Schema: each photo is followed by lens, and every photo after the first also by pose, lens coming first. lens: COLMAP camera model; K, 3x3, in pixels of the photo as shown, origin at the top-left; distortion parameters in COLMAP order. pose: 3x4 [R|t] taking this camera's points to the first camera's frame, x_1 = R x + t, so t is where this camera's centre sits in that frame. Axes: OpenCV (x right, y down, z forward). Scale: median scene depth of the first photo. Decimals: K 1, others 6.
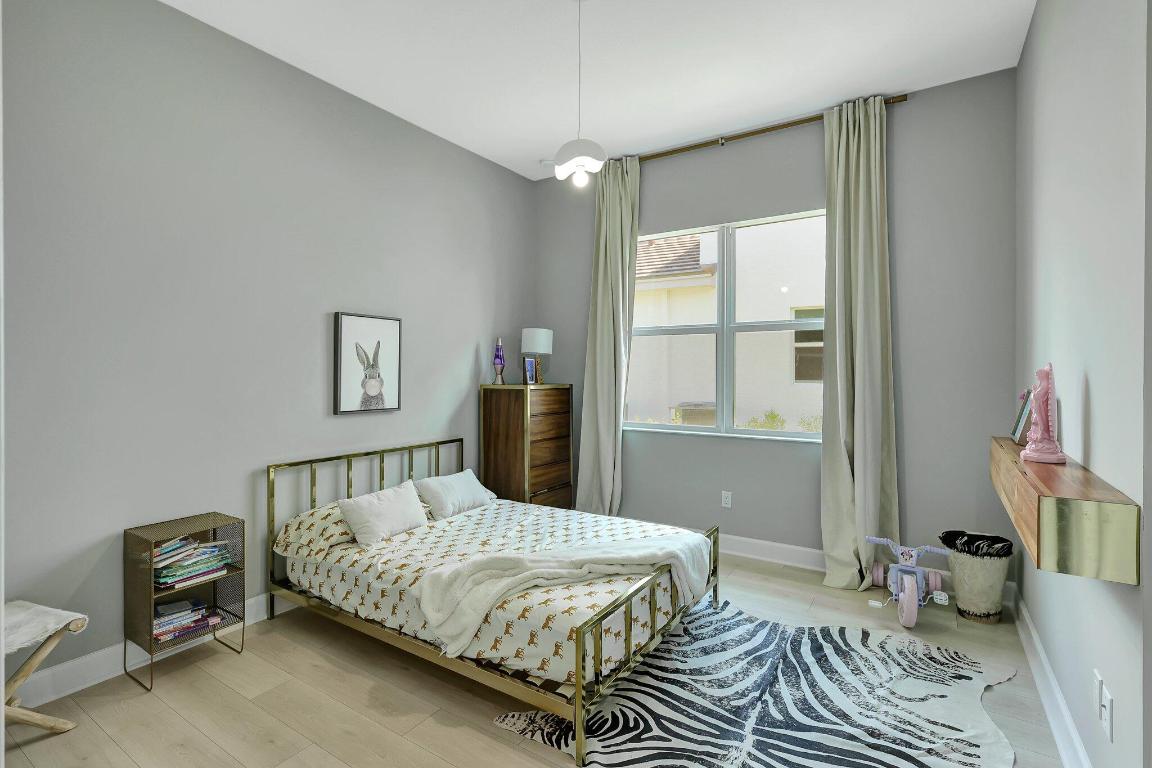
lens RADIAL K [[538.9, 0, 570.3], [0, 538.9, 362.3], [0, 0, 1]] dist [-0.001065, 0.000260]
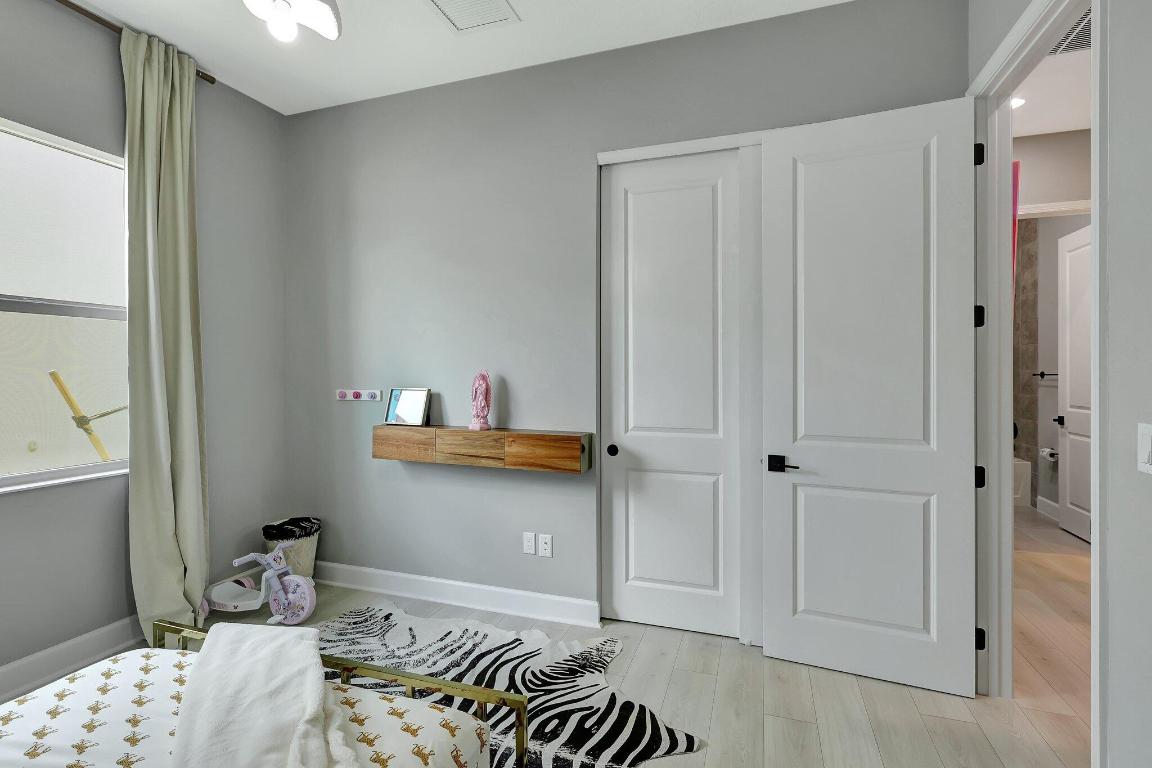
lens RADIAL K [[538.9, 0, 576.2], [0, 538.9, 378.5], [0, 0, 1]] dist [-0.001065, 0.000260]
pose [[-0.243264, -0.009586, 0.969913, -0.579070], [-0.010122, 0.999922, 0.007344, 0.006219], [-0.969907, -0.008031, -0.243342, 0.833895]]
